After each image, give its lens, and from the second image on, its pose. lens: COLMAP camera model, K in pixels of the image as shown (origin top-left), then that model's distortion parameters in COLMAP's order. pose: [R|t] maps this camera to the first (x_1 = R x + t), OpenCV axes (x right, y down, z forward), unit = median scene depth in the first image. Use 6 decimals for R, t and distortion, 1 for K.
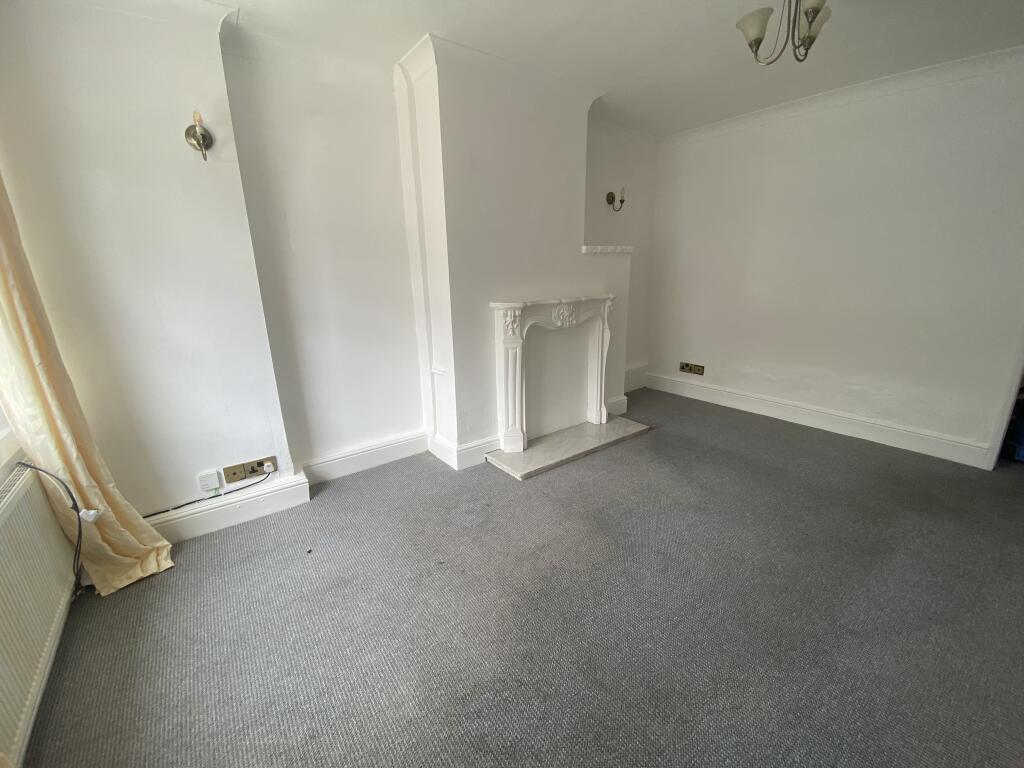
lens RADIAL K [[415.9, 0, 505.7], [0, 415.9, 381.2], [0, 0, 1]] dist [0.032179, -0.024662]
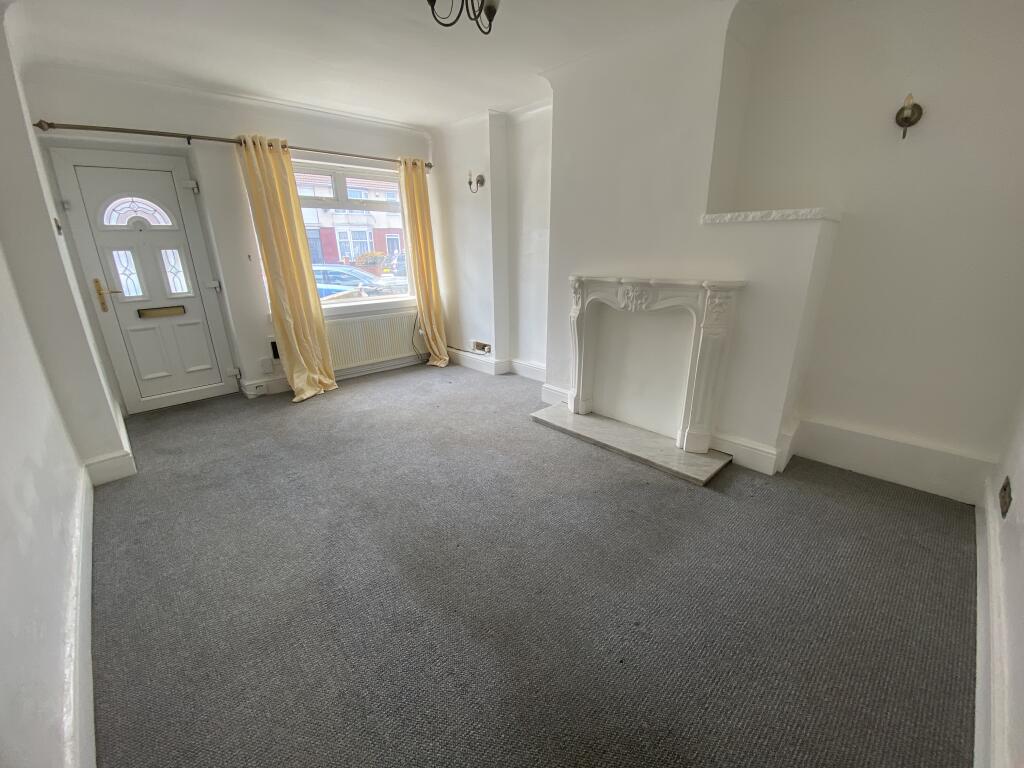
lens RADIAL K [[409.1, 0, 513.5], [0, 409.1, 389.6], [0, 0, 1]] dist [-0.000083, -0.000020]
pose [[0.132096, 0.341100, -0.930699, 1.063725], [-0.251875, 0.919660, 0.301305, -0.185971], [0.958702, 0.194619, 0.207398, 0.634943]]
